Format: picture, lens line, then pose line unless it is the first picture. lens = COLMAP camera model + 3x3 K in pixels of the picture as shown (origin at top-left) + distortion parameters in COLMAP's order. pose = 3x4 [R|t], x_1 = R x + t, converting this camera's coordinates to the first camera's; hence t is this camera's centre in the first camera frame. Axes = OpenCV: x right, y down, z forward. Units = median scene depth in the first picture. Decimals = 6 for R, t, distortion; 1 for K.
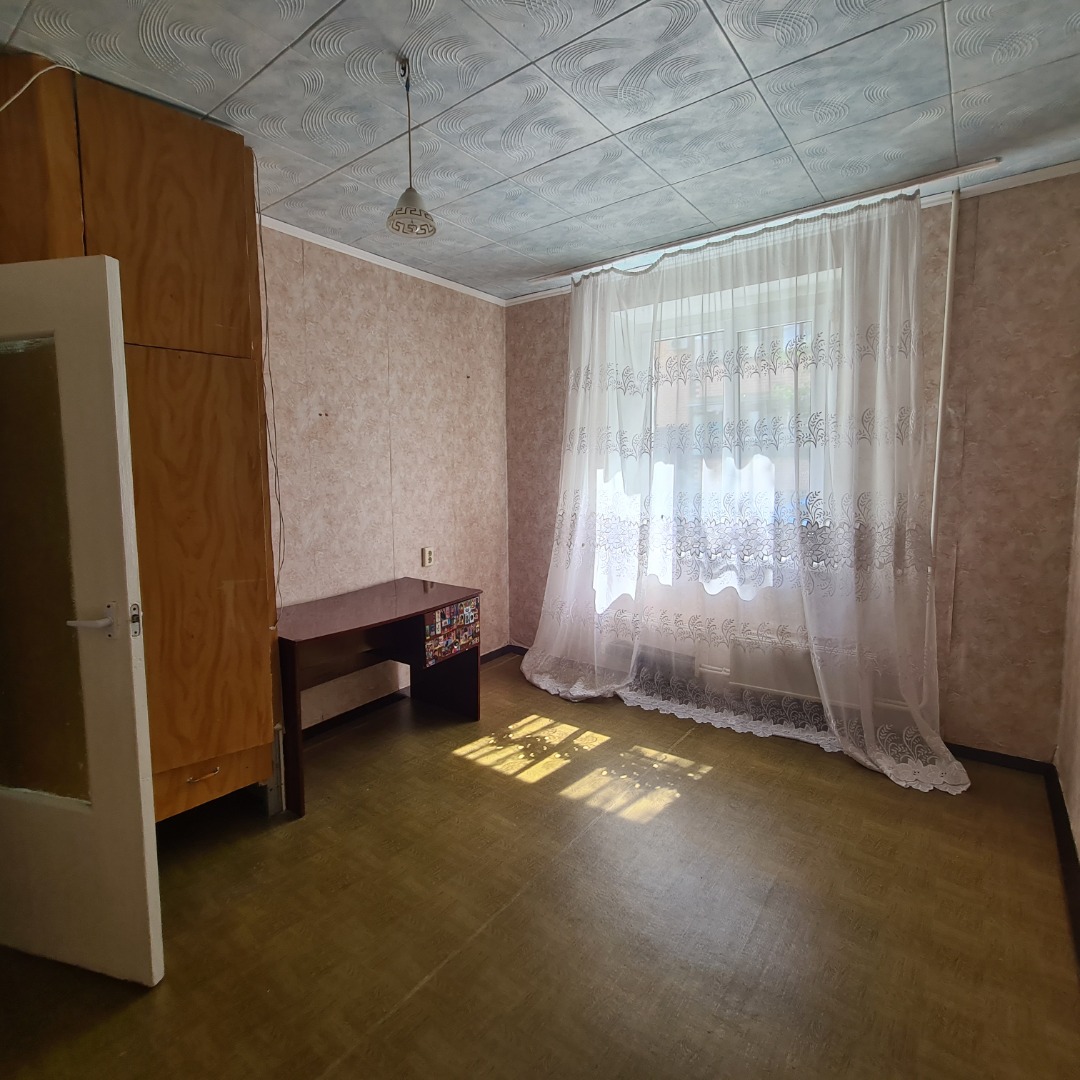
lens RADIAL K [[586.6, 0, 530.4], [0, 586.6, 538.4], [0, 0, 1]] dist [-0.006412, 0.000899]
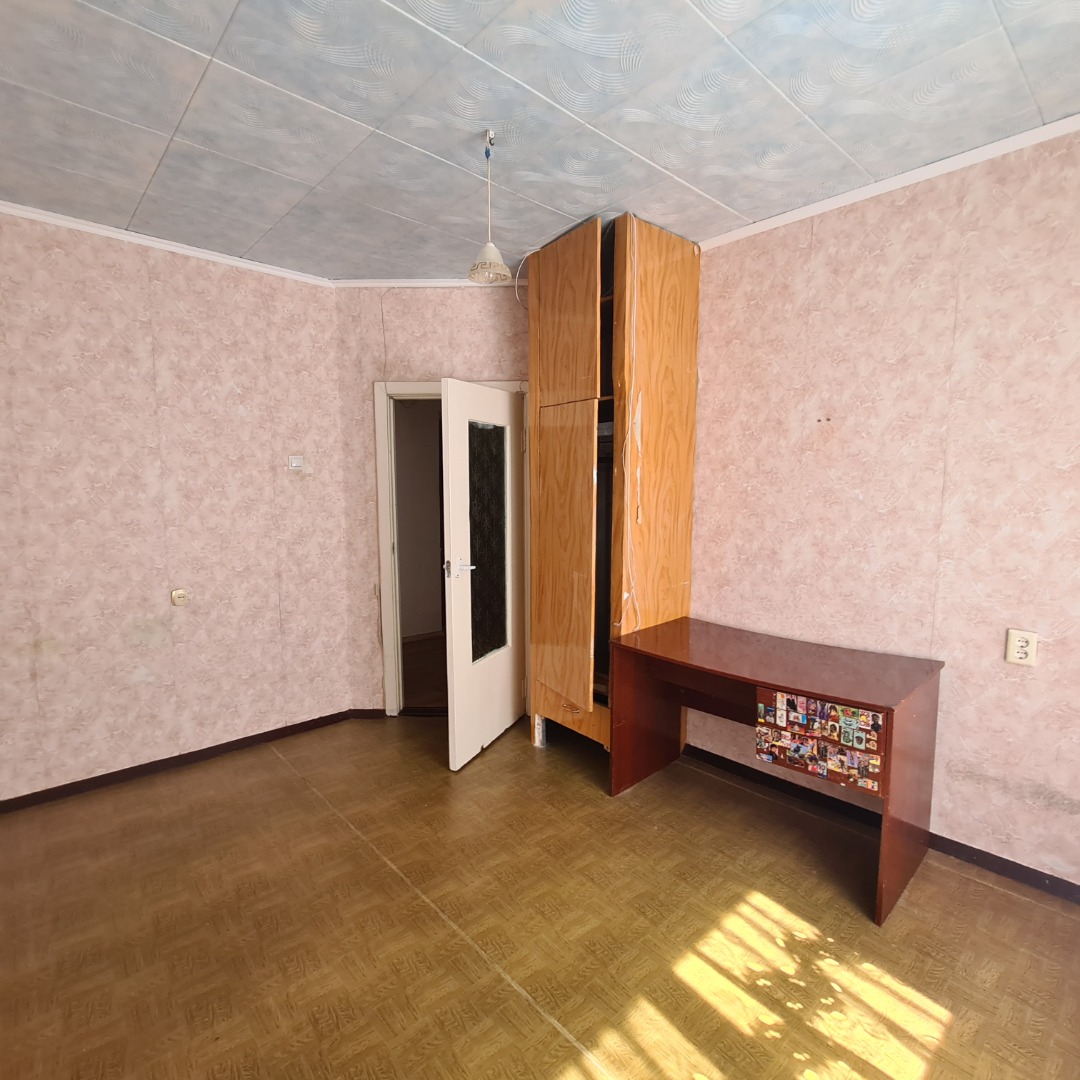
lens RADIAL K [[586.6, 0, 530.8], [0, 586.6, 541.3], [0, 0, 1]] dist [-0.006412, 0.000899]
pose [[-0.186233, 0.112266, -0.976070, 0.548472], [-0.111641, 0.984598, 0.134548, -0.112917], [0.976142, 0.134026, -0.170831, 0.787729]]
